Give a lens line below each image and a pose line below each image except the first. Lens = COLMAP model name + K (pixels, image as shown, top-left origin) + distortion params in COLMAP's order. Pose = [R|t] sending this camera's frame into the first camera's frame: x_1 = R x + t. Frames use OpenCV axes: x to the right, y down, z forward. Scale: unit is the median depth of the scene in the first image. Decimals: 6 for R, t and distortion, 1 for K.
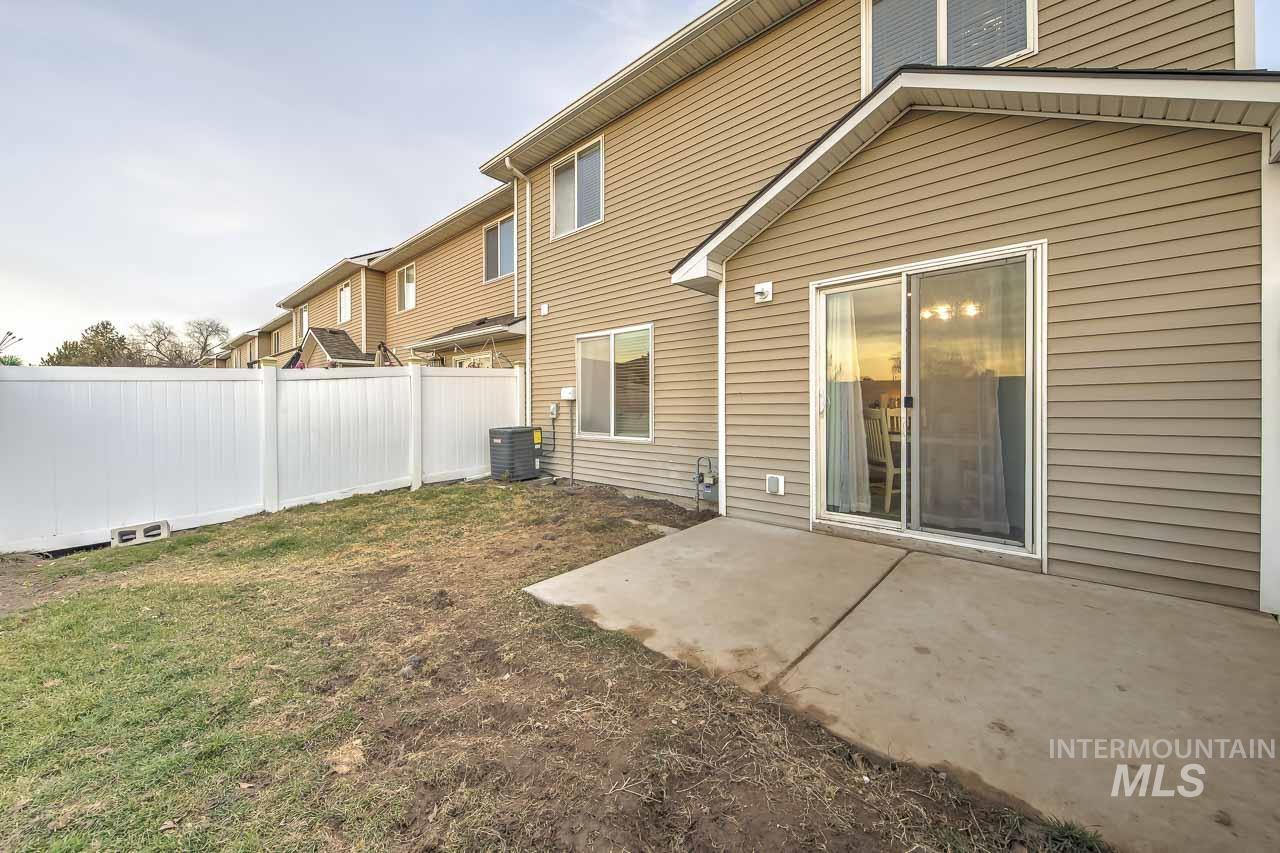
lens RADIAL K [[478.5, 0, 637.2], [0, 478.5, 405.4], [0, 0, 1]] dist [-0.000920, -0.000371]
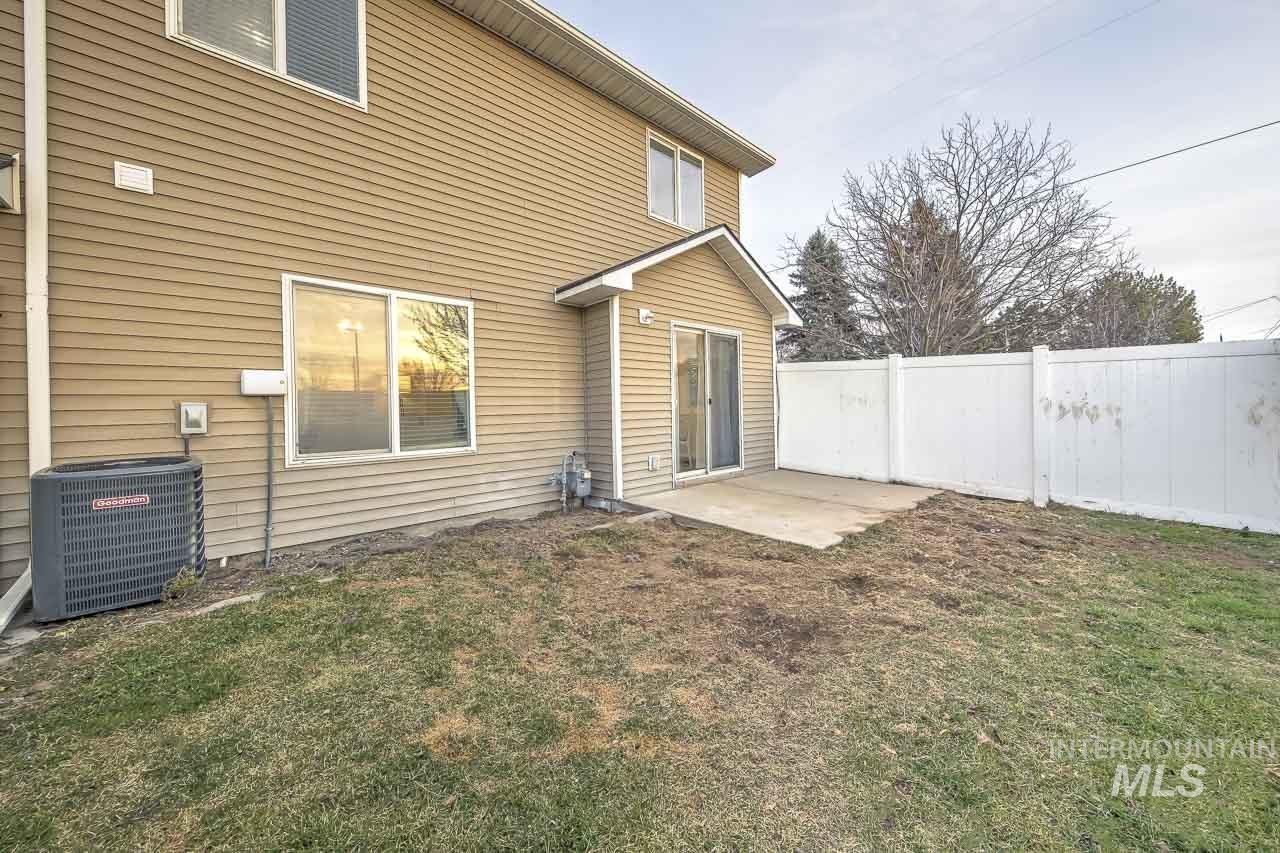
lens RADIAL K [[478.5, 0, 637.2], [0, 478.5, 405.4], [0, 0, 1]] dist [-0.000920, -0.000371]
pose [[0.058715, 0.006805, 0.998252, -0.651413], [0.014833, 0.999860, -0.007688, 0.009470], [-0.998165, 0.015258, 0.058606, 0.599468]]
